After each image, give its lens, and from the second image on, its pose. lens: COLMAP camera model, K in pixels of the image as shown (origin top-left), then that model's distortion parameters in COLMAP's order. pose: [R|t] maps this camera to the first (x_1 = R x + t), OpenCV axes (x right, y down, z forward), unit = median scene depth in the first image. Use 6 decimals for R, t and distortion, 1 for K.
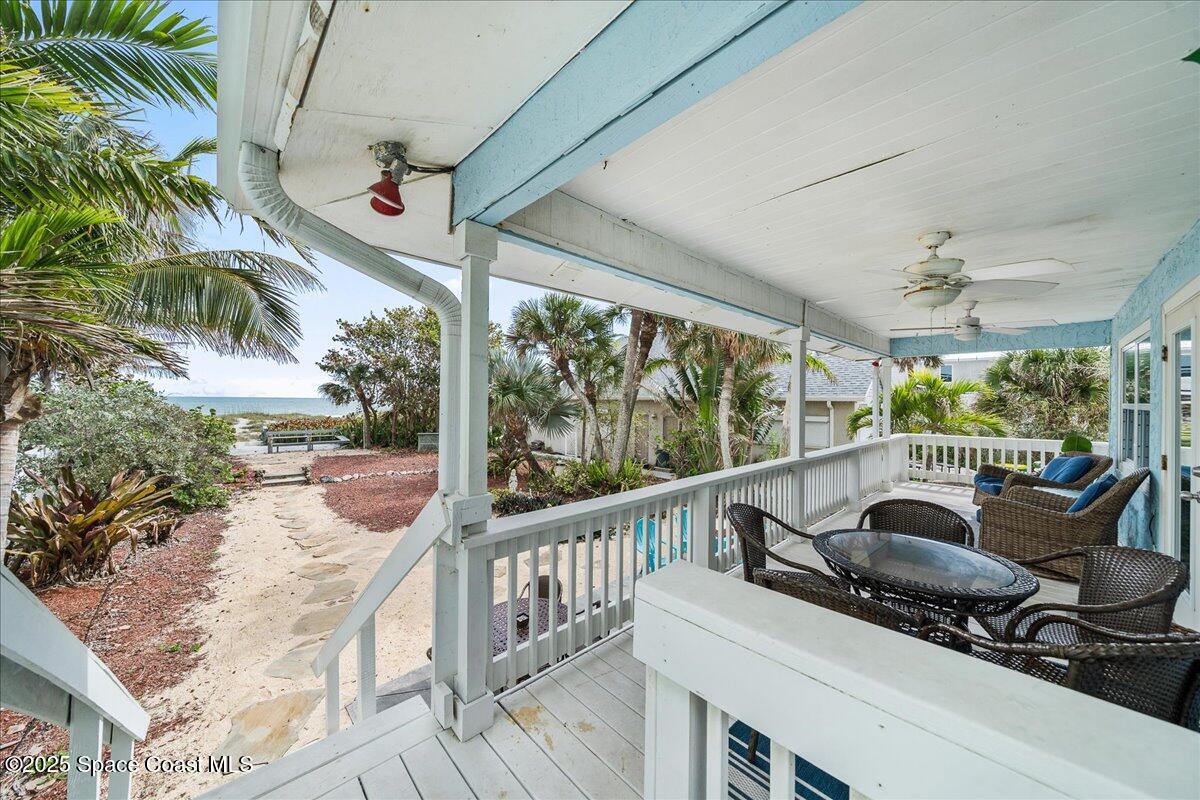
lens RADIAL K [[413.4, 0, 600.6], [0, 413.4, 400.1], [0, 0, 1]] dist [-0.000573, 0.000006]
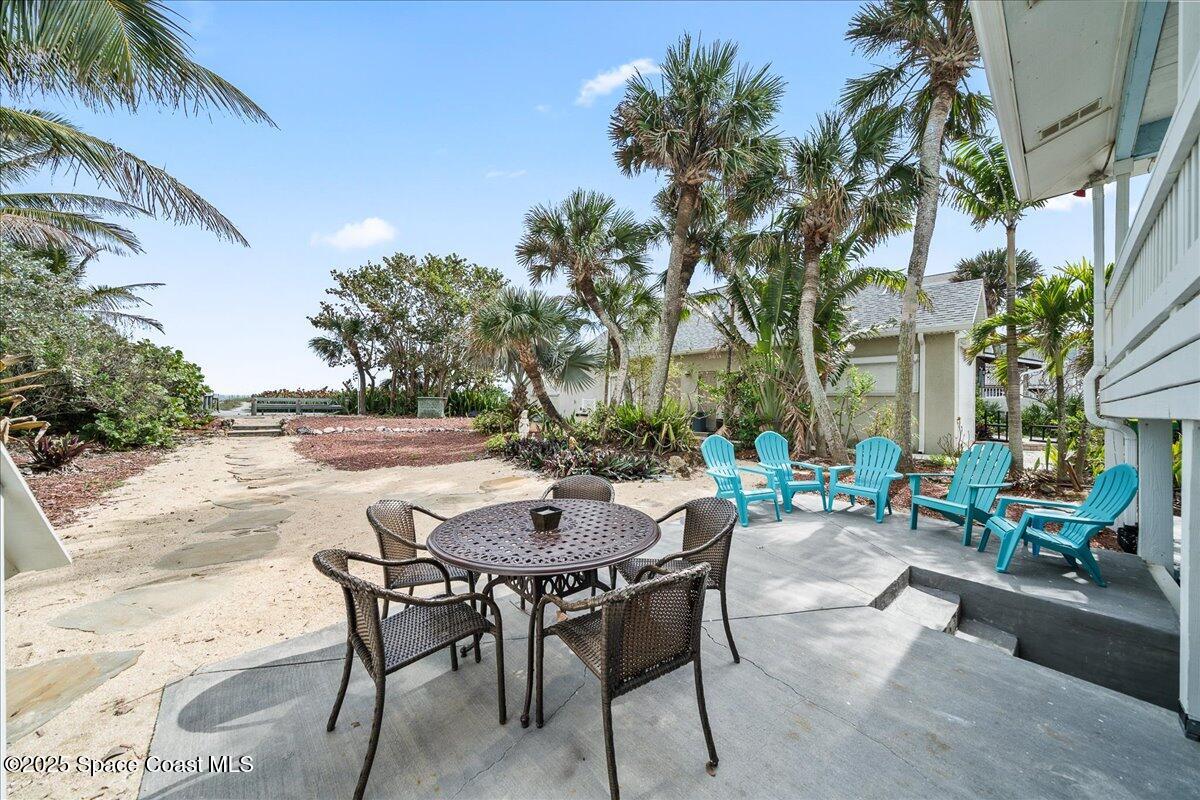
lens RADIAL K [[413.4, 0, 599.6], [0, 413.4, 400.9], [0, 0, 1]] dist [-0.000573, 0.000006]
pose [[0.999575, 0.012157, -0.026515, -0.034883], [-0.012396, 0.999884, -0.008886, 0.121556], [0.026403, 0.009211, 0.999609, 0.158400]]
